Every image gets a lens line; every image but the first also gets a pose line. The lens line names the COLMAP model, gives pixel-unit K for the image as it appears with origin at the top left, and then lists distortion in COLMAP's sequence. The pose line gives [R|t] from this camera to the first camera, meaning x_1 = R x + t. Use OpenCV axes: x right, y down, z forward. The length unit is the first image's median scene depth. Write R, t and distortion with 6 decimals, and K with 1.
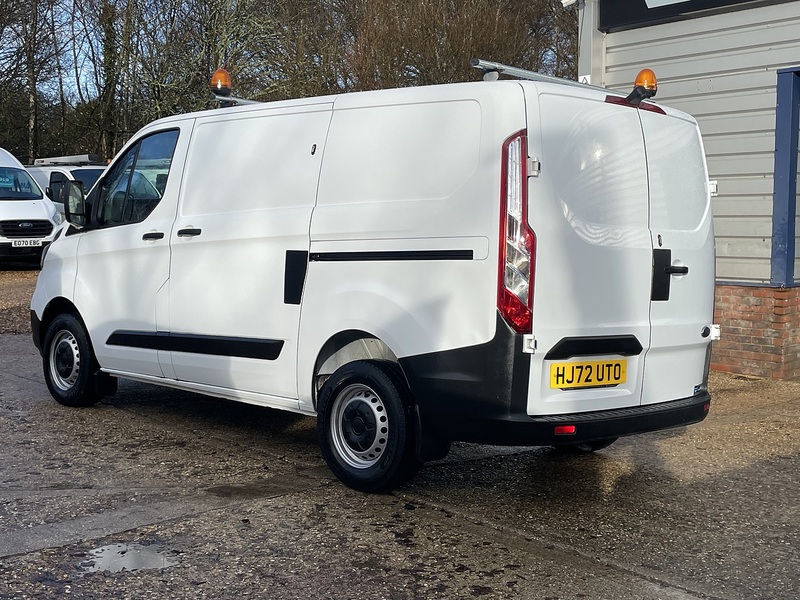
lens RADIAL K [[1061.8, 0, 400.0], [0, 1061.8, 300.0], [0, 0, 1]] dist [0.112005, -0.084820]
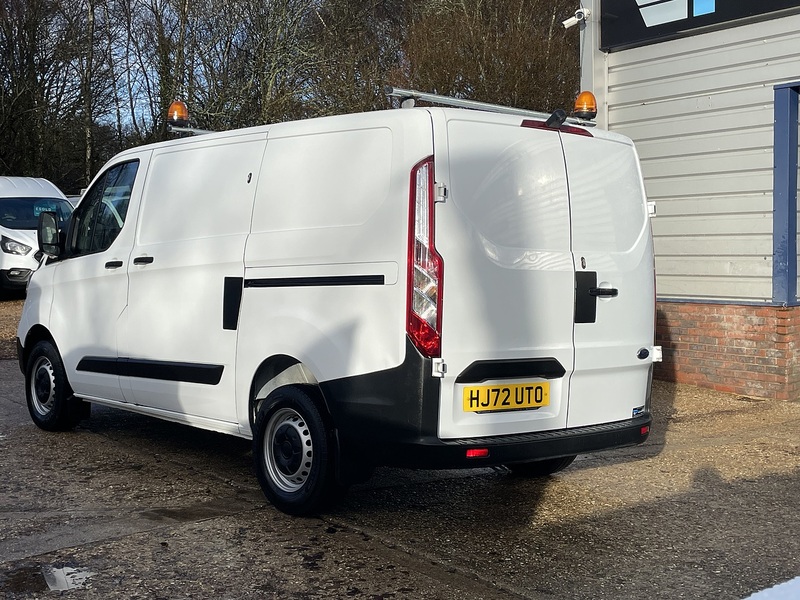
lens RADIAL K [[1063.4, 0, 391.3], [0, 1063.4, 298.7], [0, 0, 1]] dist [0.097796, -0.035120]
pose [[0.997269, -0.011904, -0.072887, 0.126943], [0.010354, 0.999713, -0.021610, -0.002210], [0.073123, 0.020796, 0.997106, -0.007246]]
